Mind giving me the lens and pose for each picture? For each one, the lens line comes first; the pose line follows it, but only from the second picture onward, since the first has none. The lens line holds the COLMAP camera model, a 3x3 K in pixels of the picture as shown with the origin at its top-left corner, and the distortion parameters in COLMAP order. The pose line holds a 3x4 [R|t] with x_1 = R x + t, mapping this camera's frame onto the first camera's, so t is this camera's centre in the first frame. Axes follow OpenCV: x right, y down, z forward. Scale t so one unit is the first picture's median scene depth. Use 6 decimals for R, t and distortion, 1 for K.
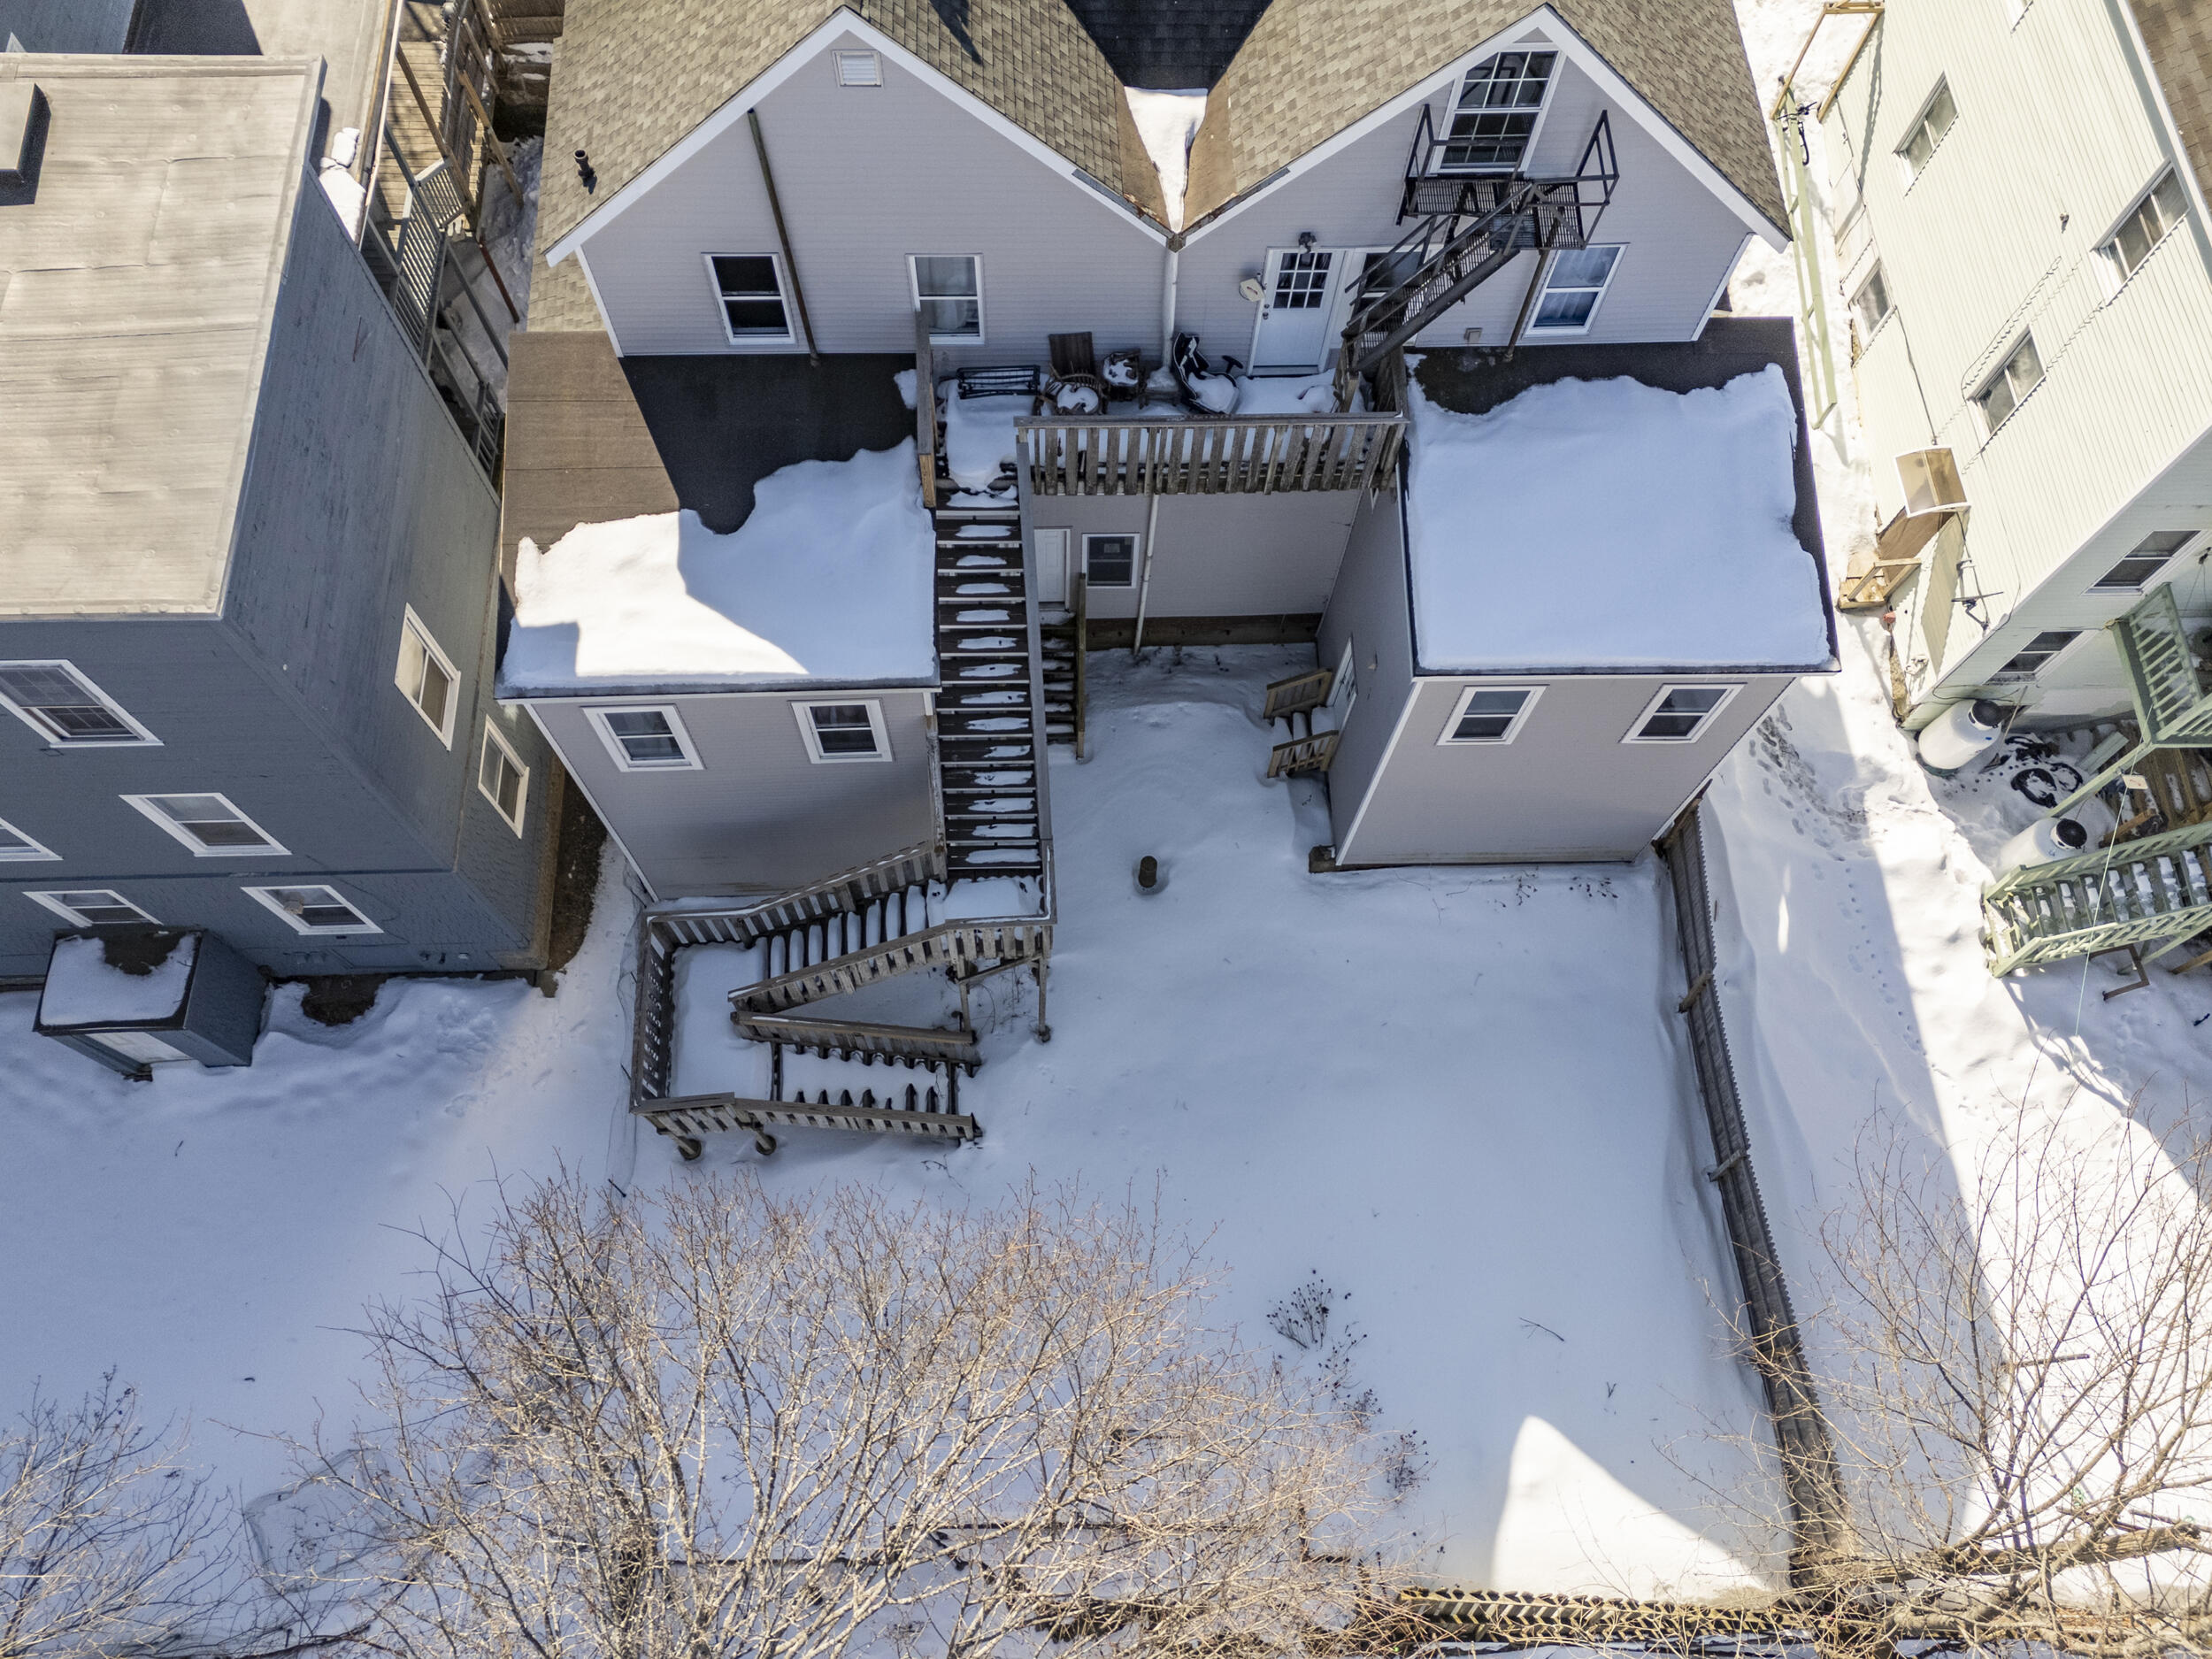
lens RADIAL K [[1600.7, 0, 1108.8], [0, 1600.7, 826.8], [0, 0, 1]] dist [0.070596, -0.061919]
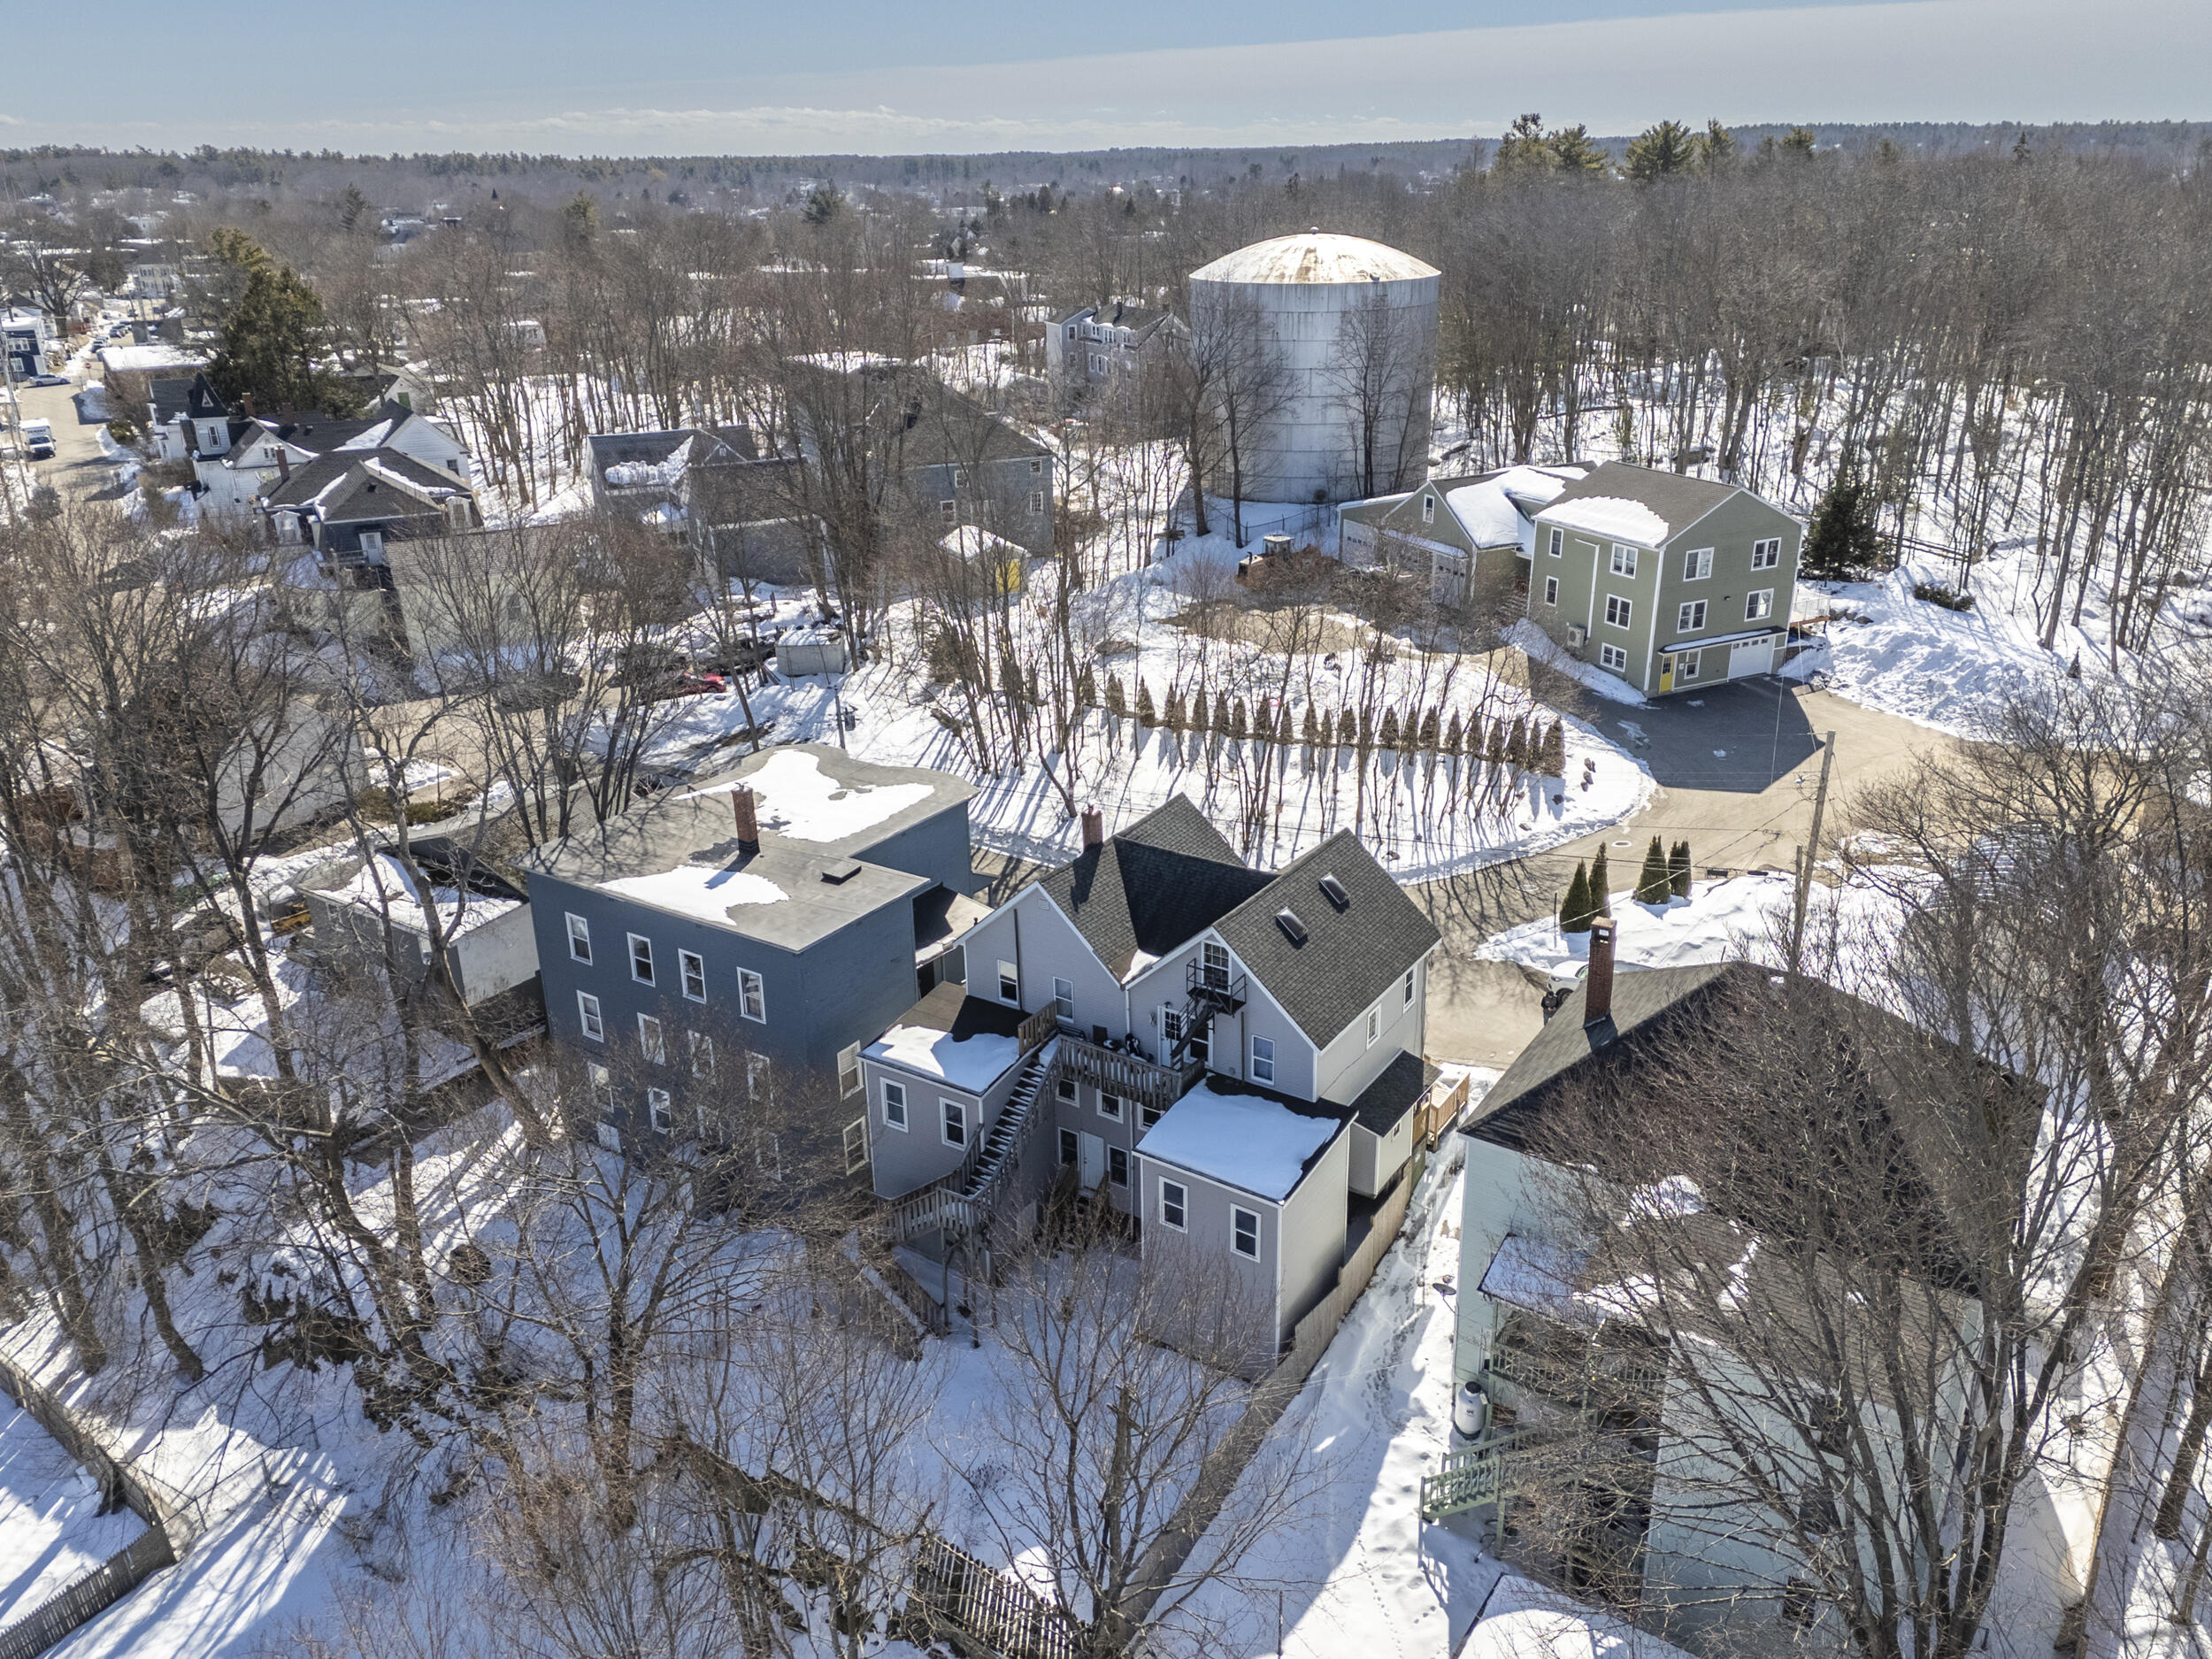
lens RADIAL K [[1621.8, 0, 1106.0], [0, 1621.8, 829.5], [0, 0, 1]] dist [0.155624, -0.386948]
pose [[0.810815, 0.177571, -0.557716, 1.403940], [-0.523046, 0.647468, -0.554264, 0.954497], [0.262682, 0.741117, 0.617855, -0.893490]]
